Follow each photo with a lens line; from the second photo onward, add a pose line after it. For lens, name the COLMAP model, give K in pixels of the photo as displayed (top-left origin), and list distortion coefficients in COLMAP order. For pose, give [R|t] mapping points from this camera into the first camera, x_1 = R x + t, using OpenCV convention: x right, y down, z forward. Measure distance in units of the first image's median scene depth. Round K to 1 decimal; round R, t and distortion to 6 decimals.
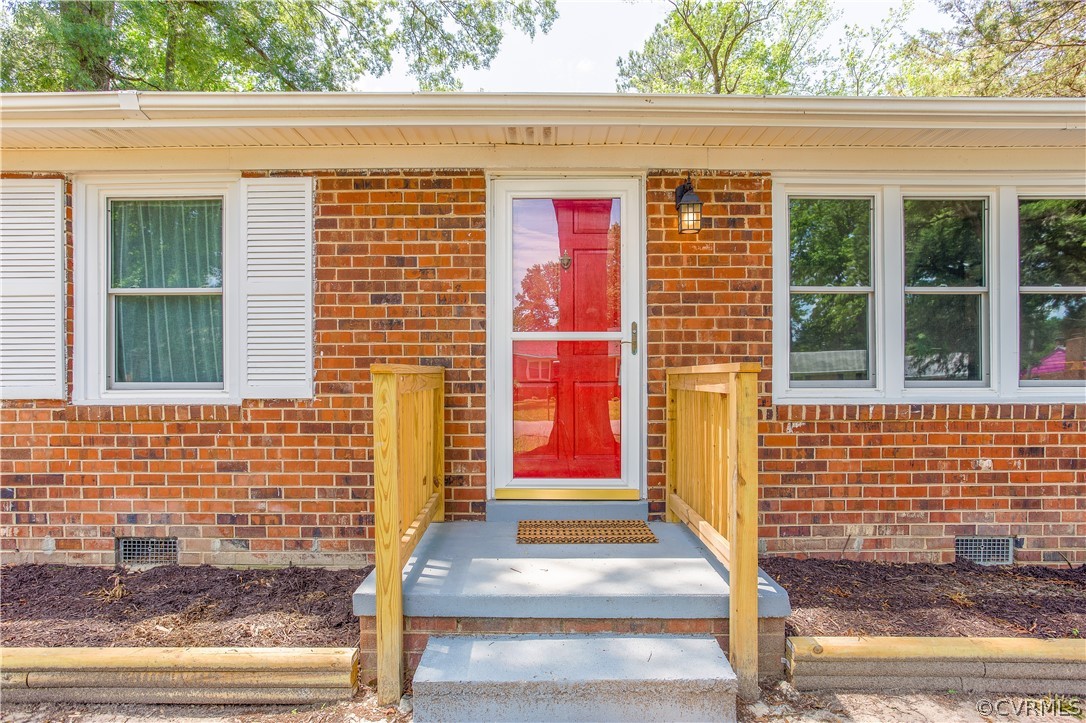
lens RADIAL K [[605.7, 0, 534.3], [0, 605.7, 371.0], [0, 0, 1]] dist [-0.015799, 0.008658]
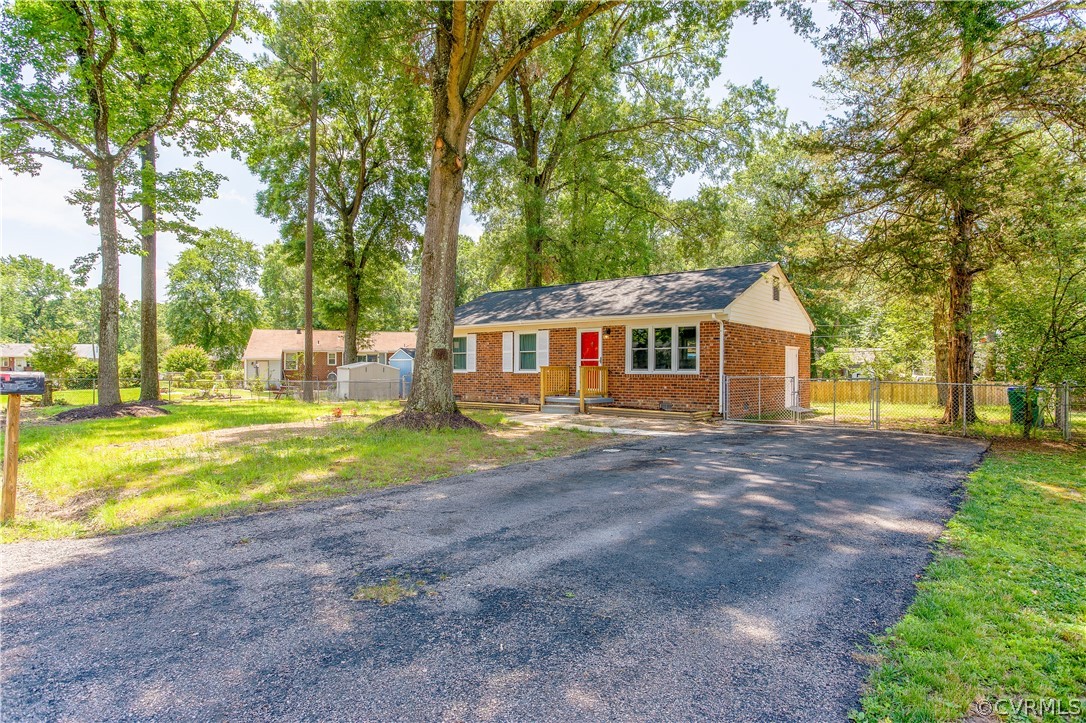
lens RADIAL K [[605.7, 0, 542.7], [0, 605.7, 367.4], [0, 0, 1]] dist [-0.015799, 0.008658]
pose [[0.788204, 0.000667, -0.615413, 2.711013], [0.001122, 0.999996, 0.002520, -0.009307], [0.615413, -0.002676, 0.788201, -3.046977]]
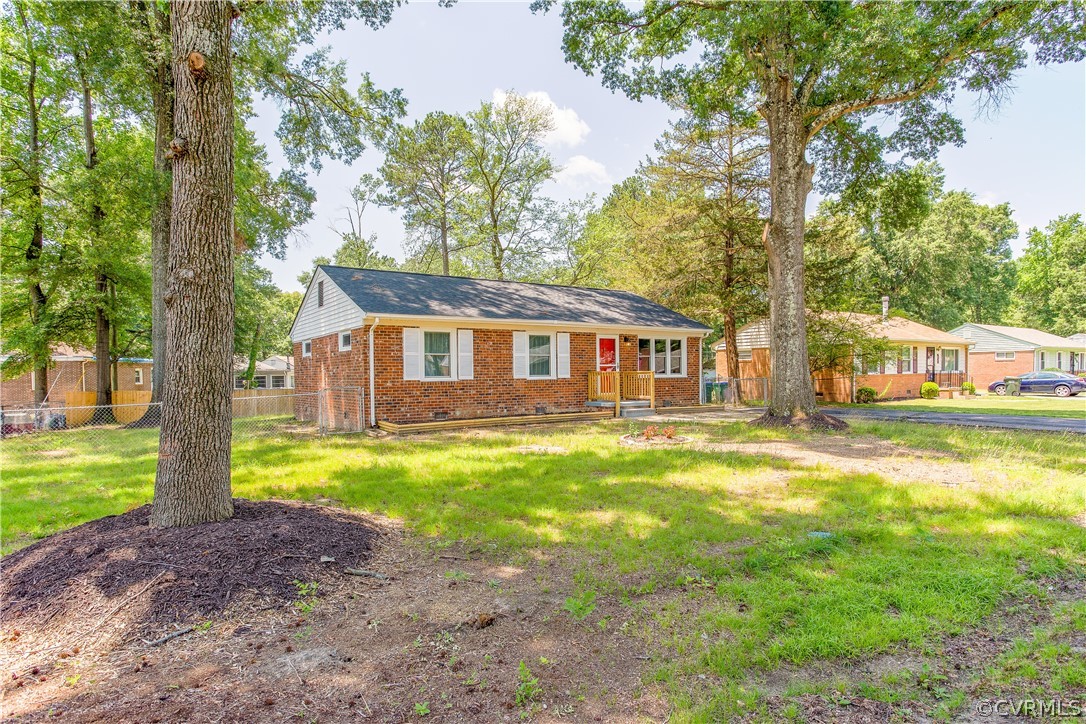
lens RADIAL K [[605.7, 0, 554.3], [0, 605.7, 385.8], [0, 0, 1]] dist [-0.015799, 0.008658]
pose [[0.812527, -0.018975, 0.582615, -3.231583], [0.004758, 0.999653, 0.025922, -0.017808], [-0.582905, -0.018290, 0.812335, -2.851622]]
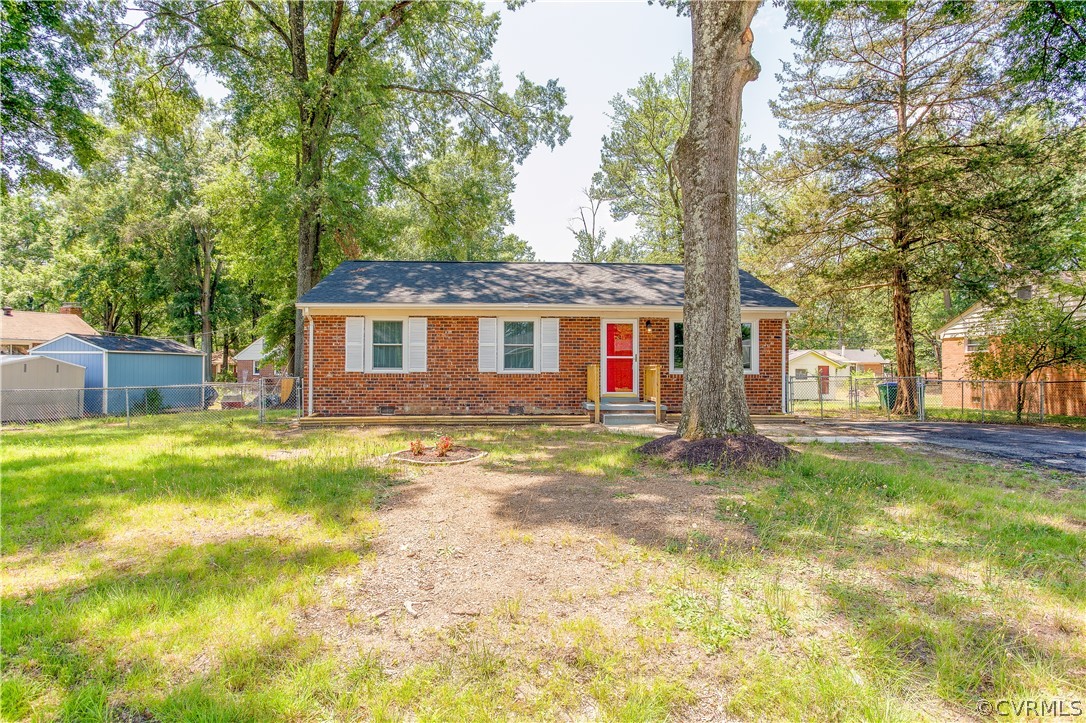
lens RADIAL K [[605.7, 0, 544.4], [0, 605.7, 358.4], [0, 0, 1]] dist [-0.015799, 0.008658]
pose [[0.997705, 0.005284, 0.067502, -0.708745], [-0.004409, 0.999904, -0.013111, 0.005925], [-0.067565, 0.012783, 0.997633, -2.957749]]
